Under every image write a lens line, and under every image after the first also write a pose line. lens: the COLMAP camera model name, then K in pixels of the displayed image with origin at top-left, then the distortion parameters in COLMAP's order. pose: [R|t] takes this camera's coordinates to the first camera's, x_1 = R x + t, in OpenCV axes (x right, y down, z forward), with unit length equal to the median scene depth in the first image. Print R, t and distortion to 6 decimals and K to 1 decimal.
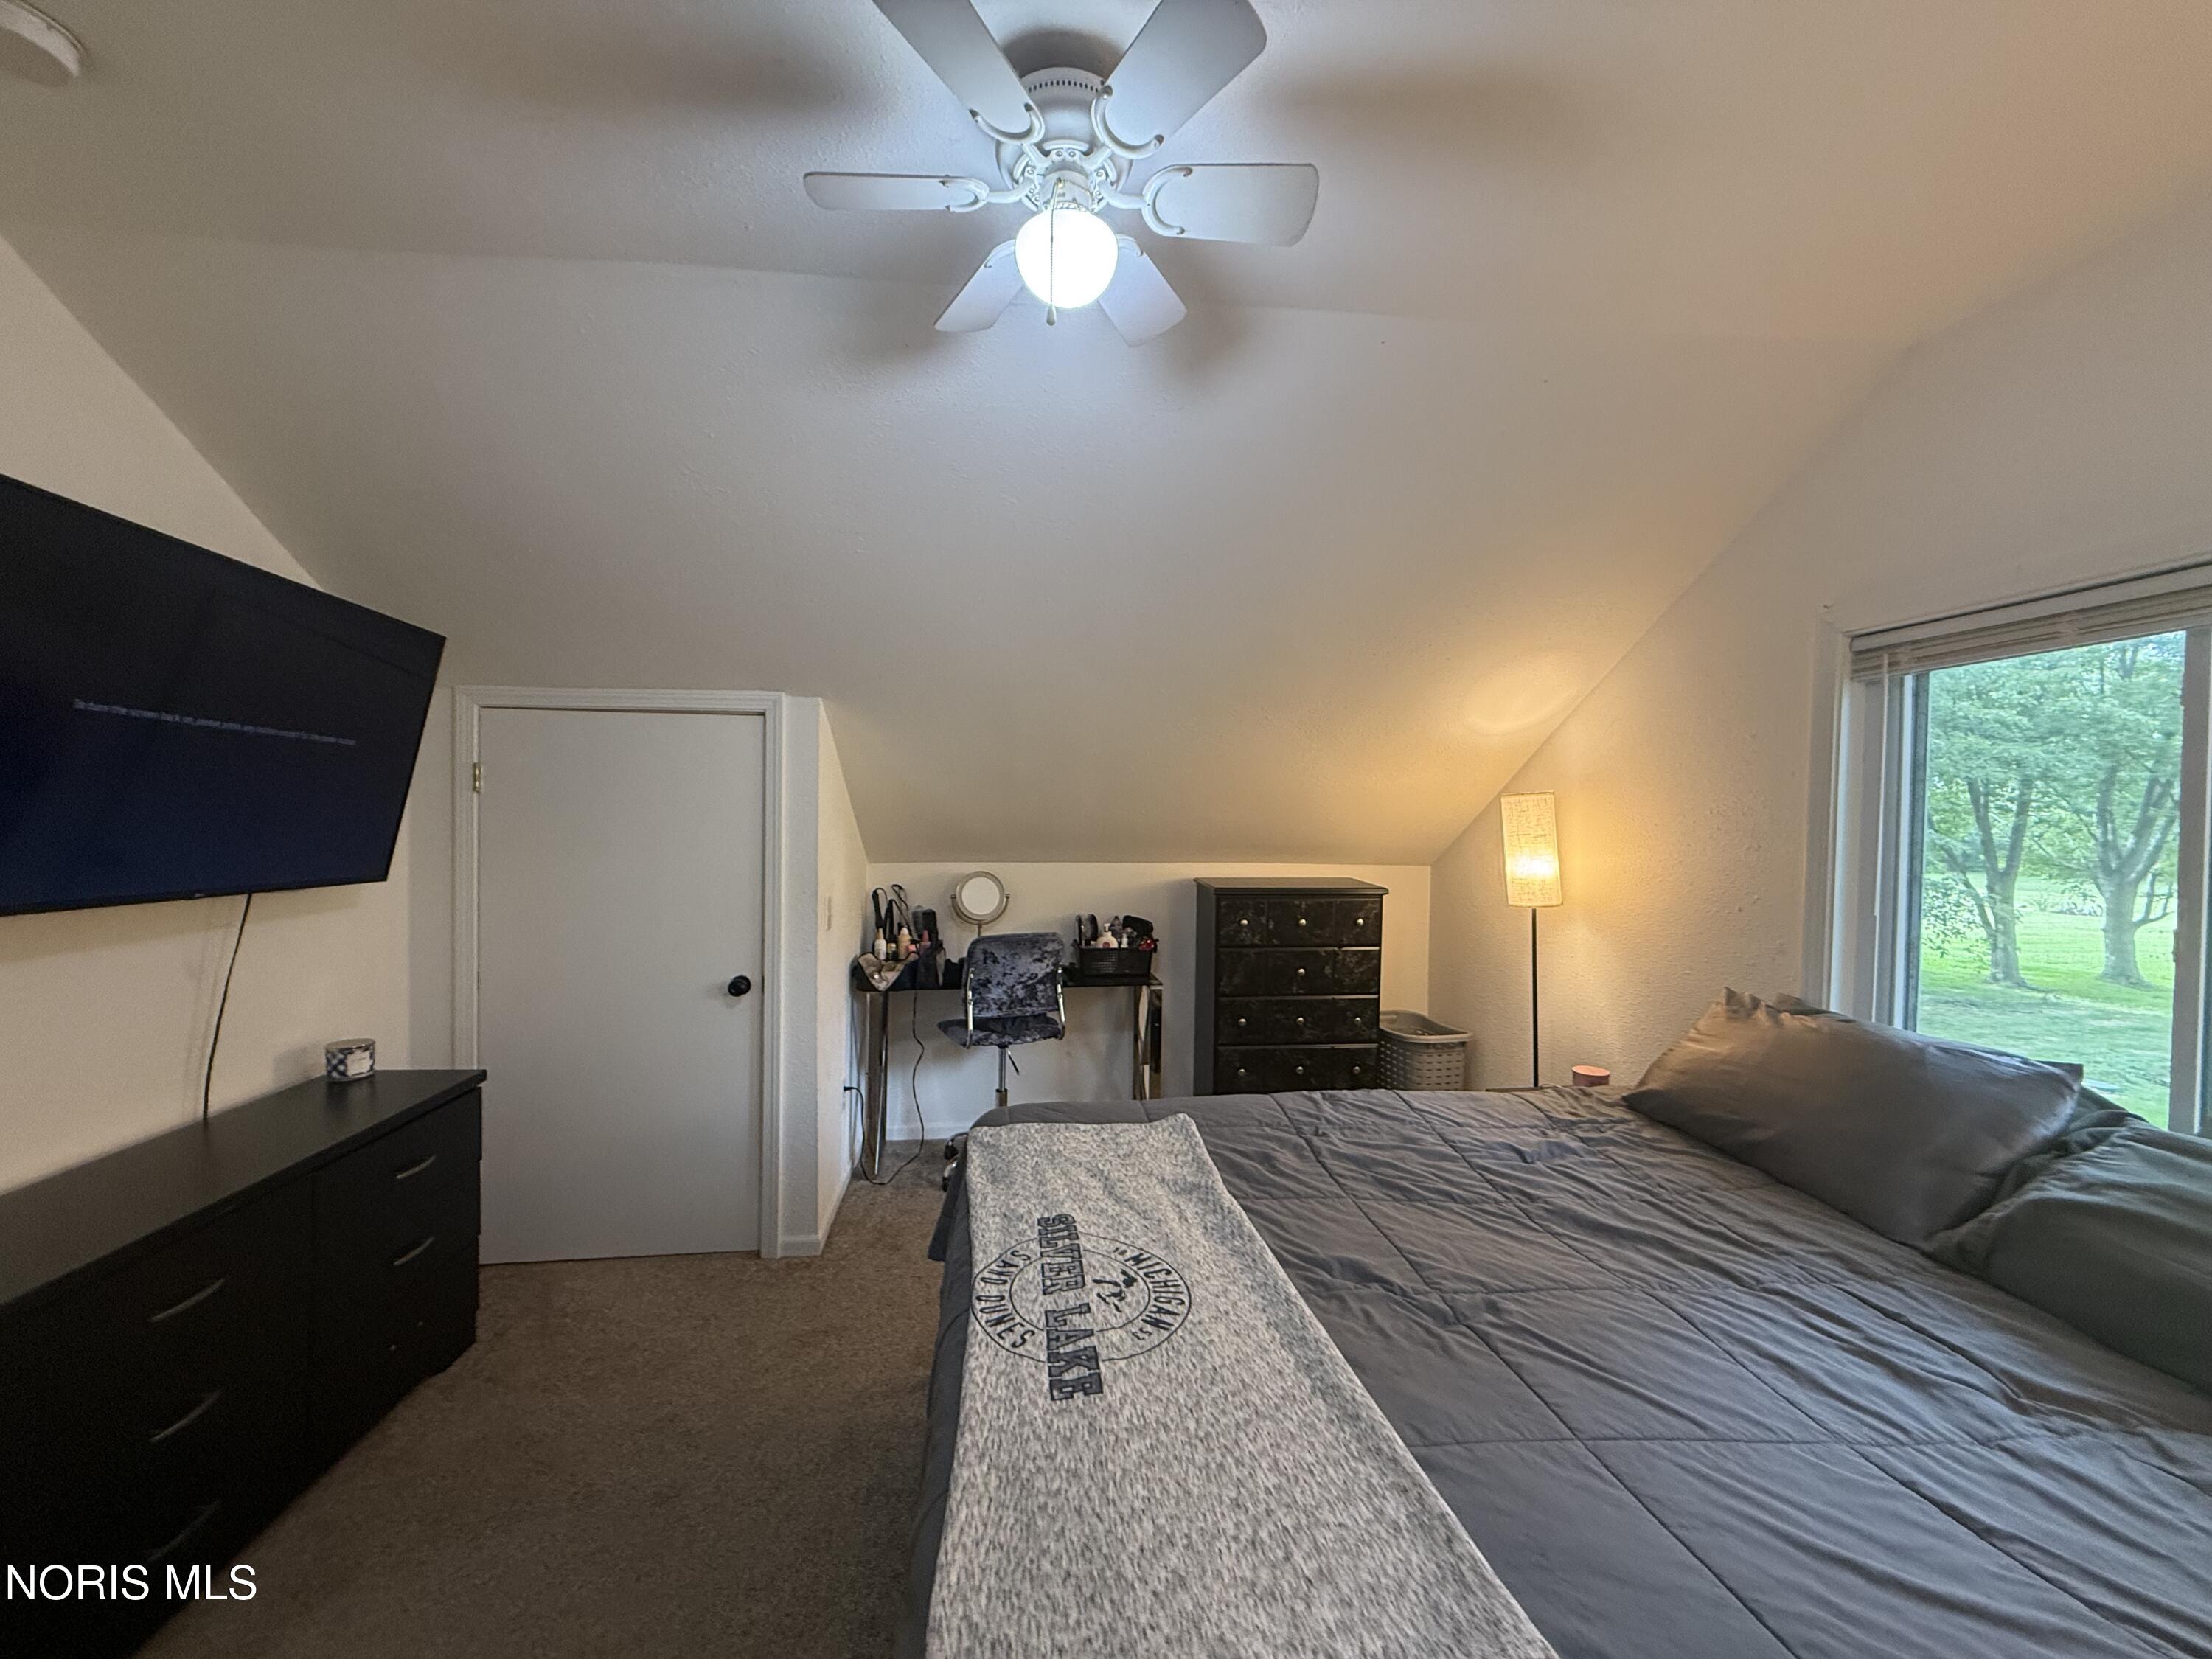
lens RADIAL K [[883.0, 0, 1099.4], [0, 883.0, 829.3], [0, 0, 1]] dist [0.000477, 0.000400]
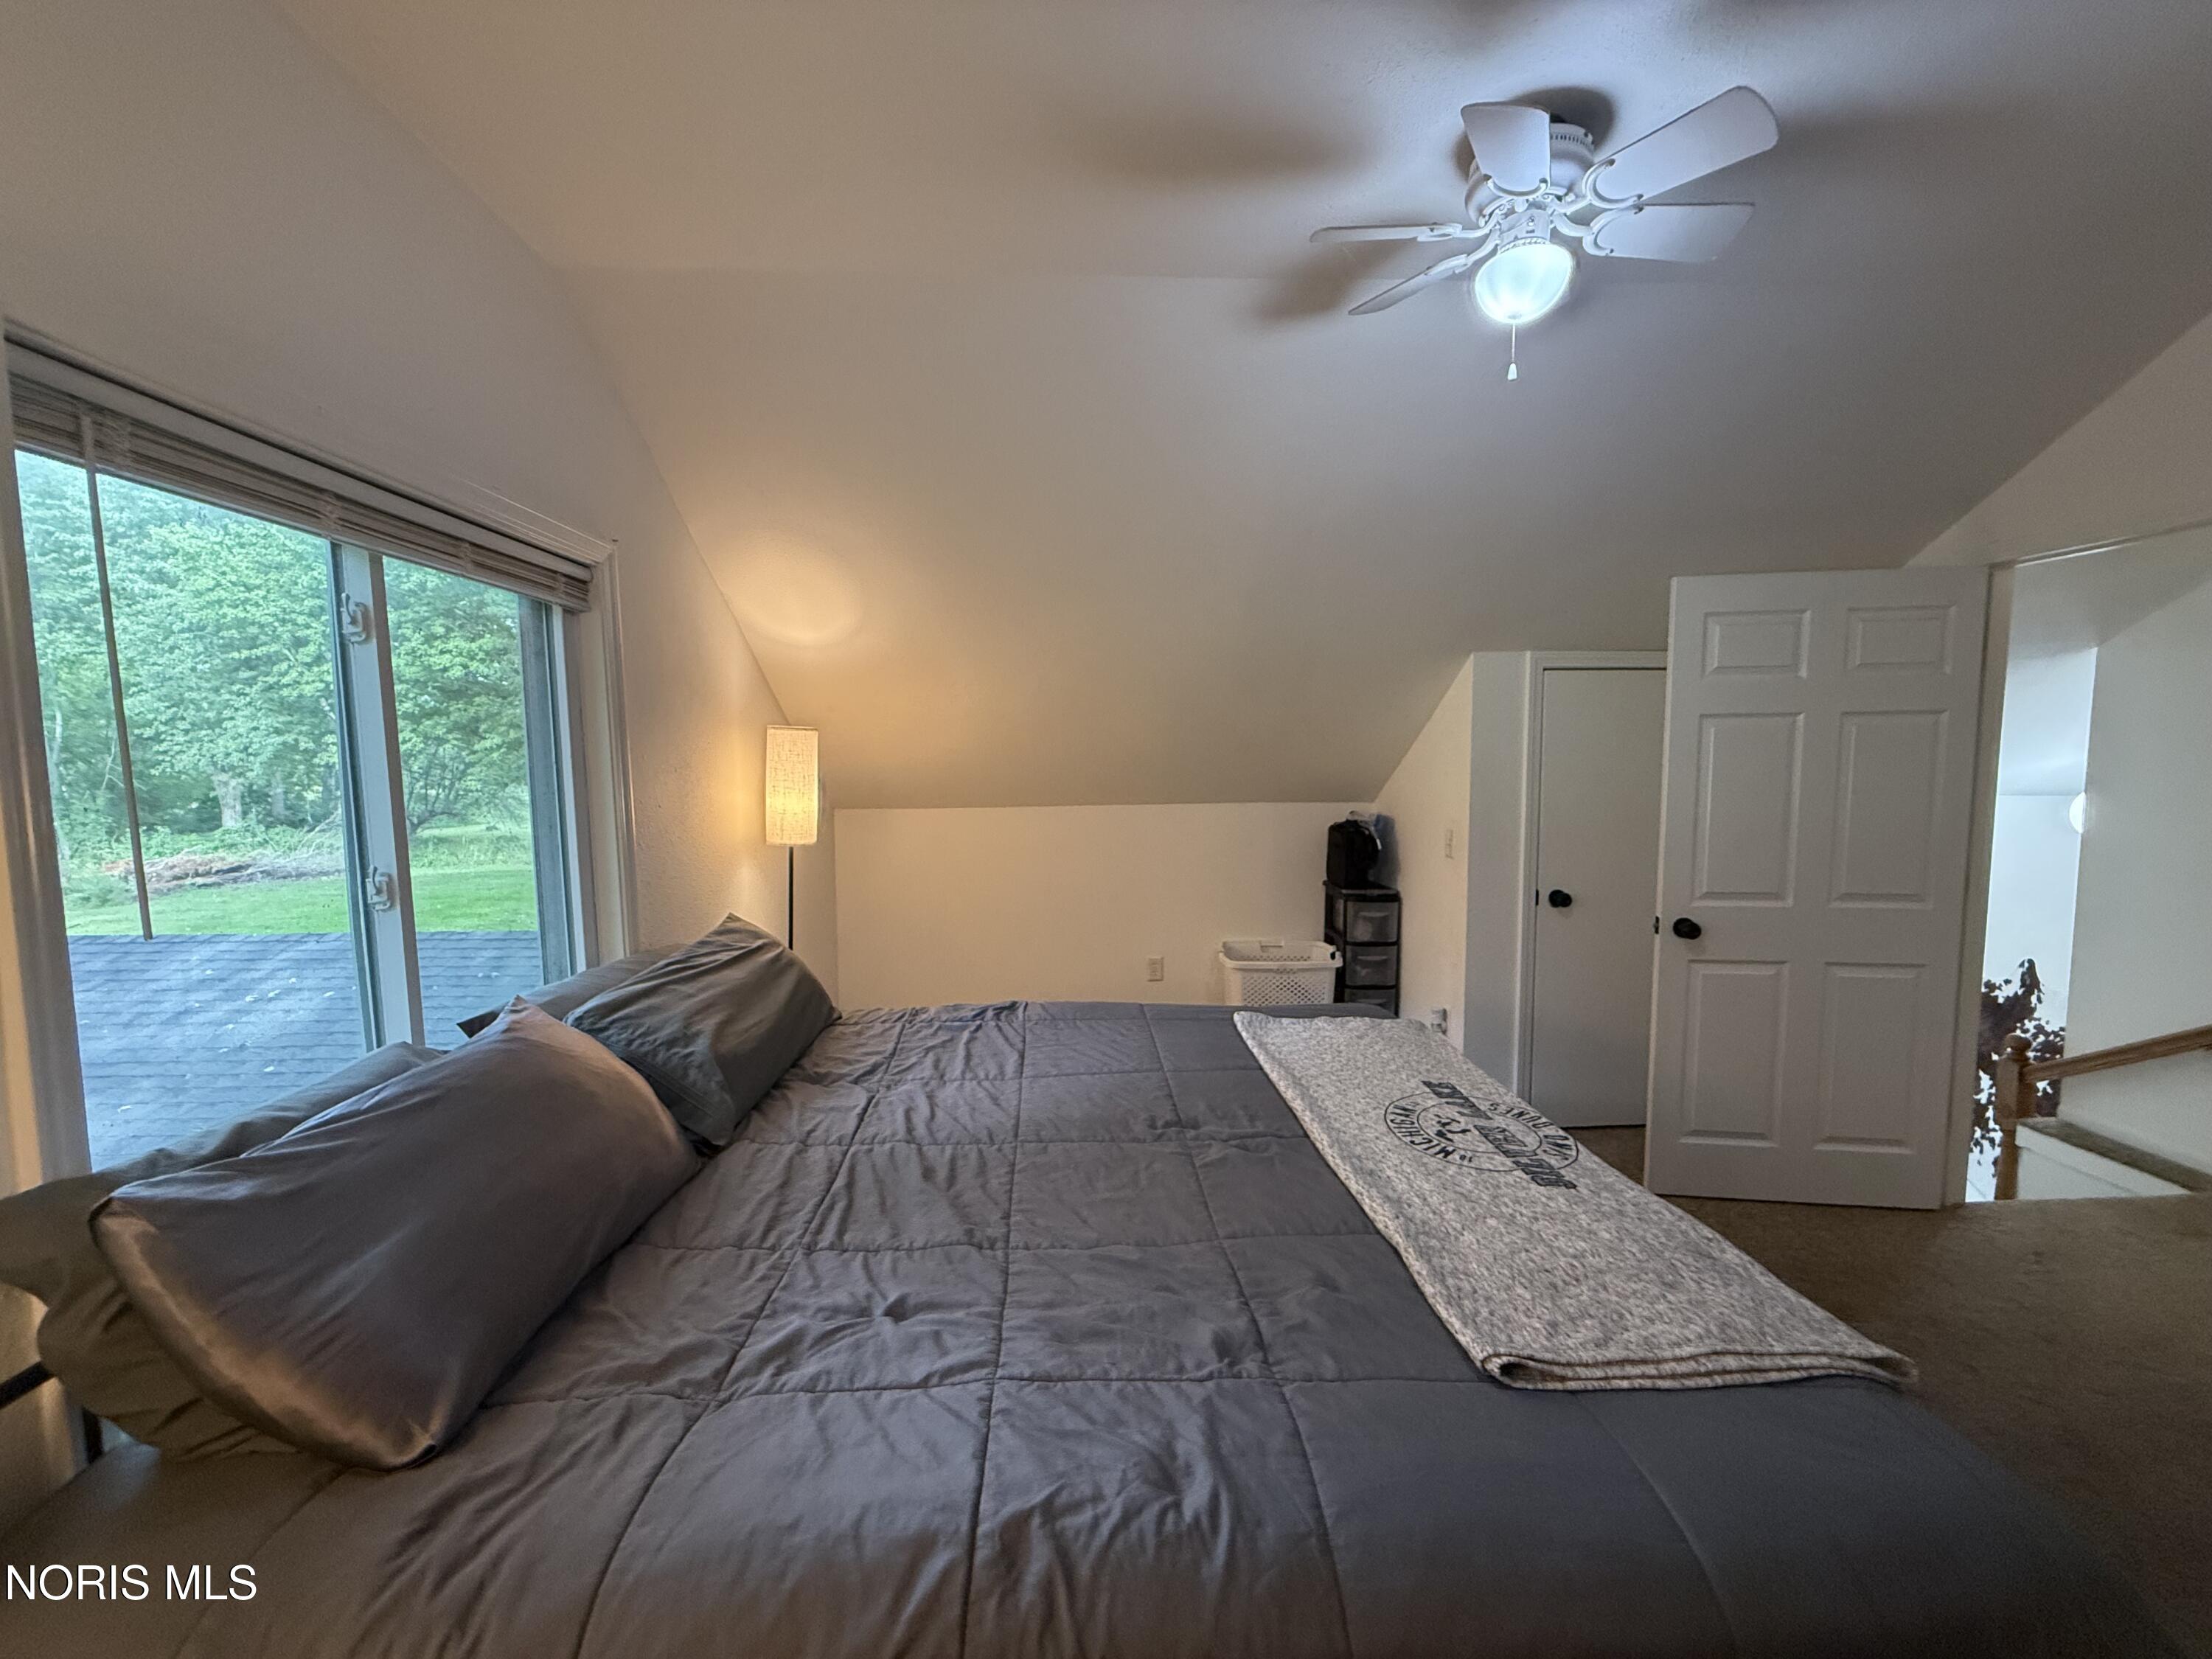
lens RADIAL K [[883.0, 0, 1104.1], [0, 883.0, 824.4], [0, 0, 1]] dist [0.000477, 0.000400]
pose [[-0.998765, -0.000354, 0.049676, 0.385517], [0.004851, 0.994503, 0.104599, -0.040425], [-0.049440, 0.104711, -0.993273, 1.919590]]
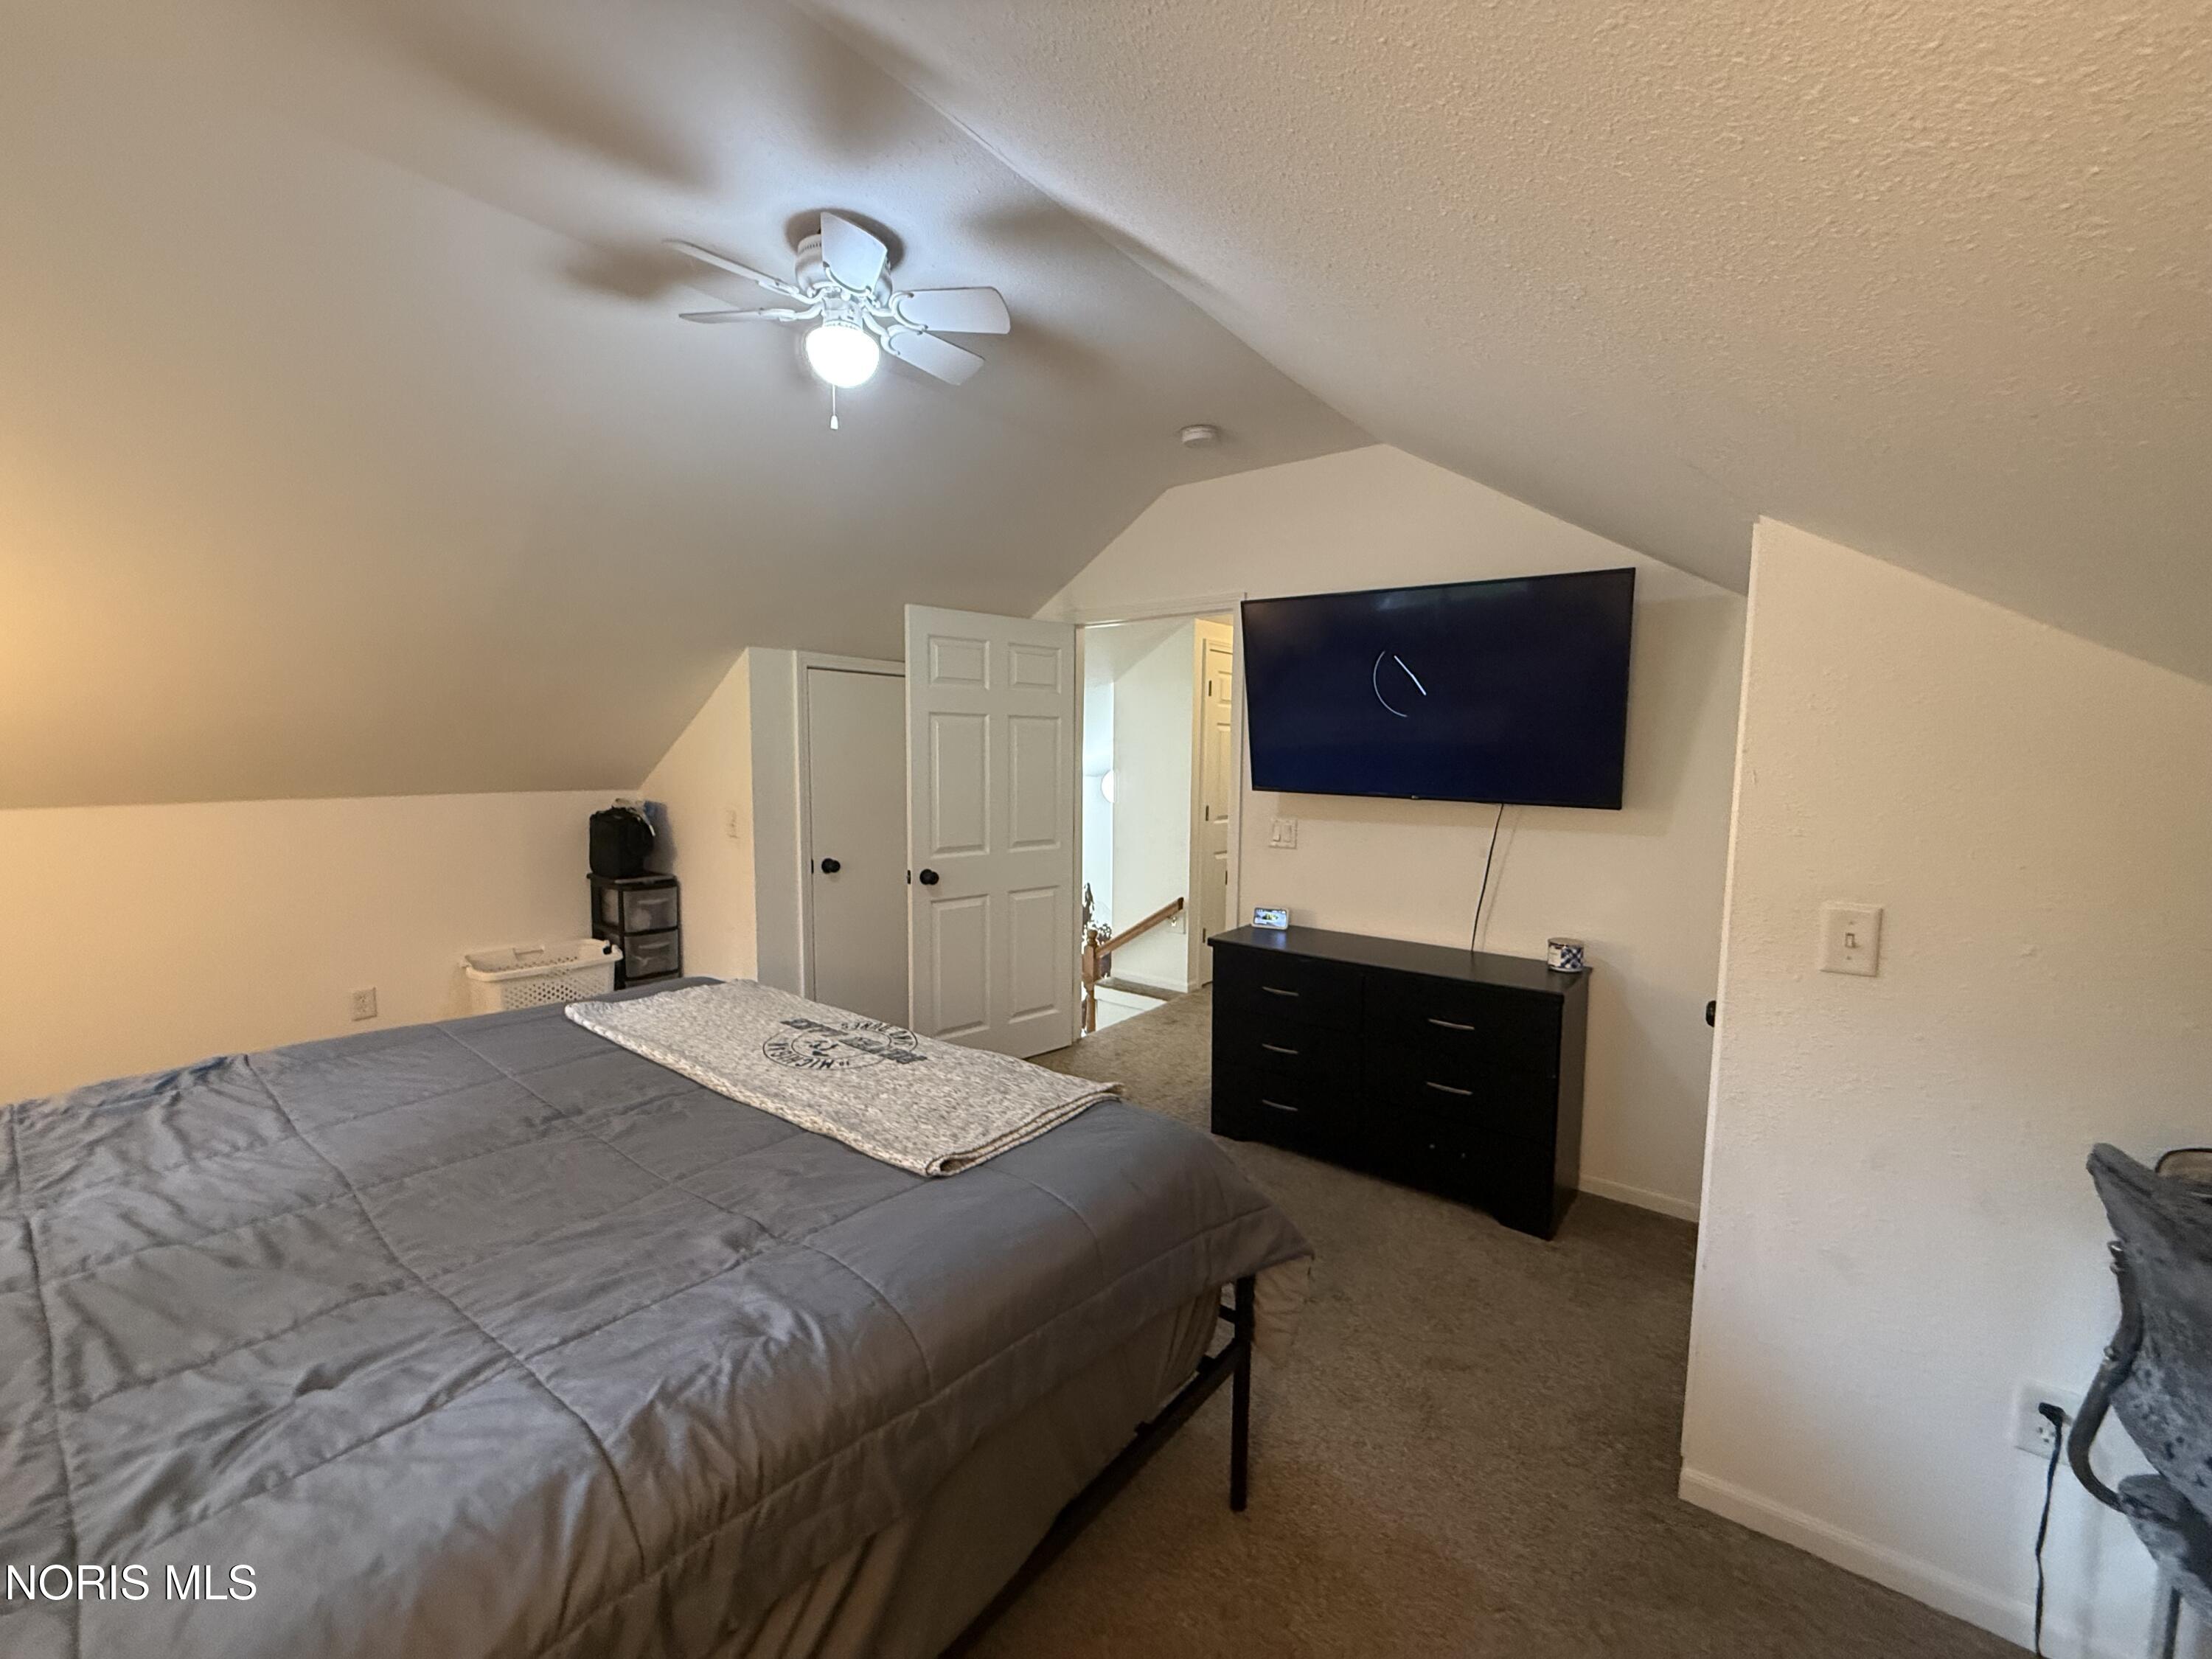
lens RADIAL K [[883.0, 0, 1095.2], [0, 883.0, 824.4], [0, 0, 1]] dist [0.000477, 0.000400]
pose [[-0.694888, 0.051018, -0.717306, 0.648478], [-0.029139, 0.994663, 0.098973, -0.019167], [0.718527, 0.089676, -0.689694, 2.012435]]
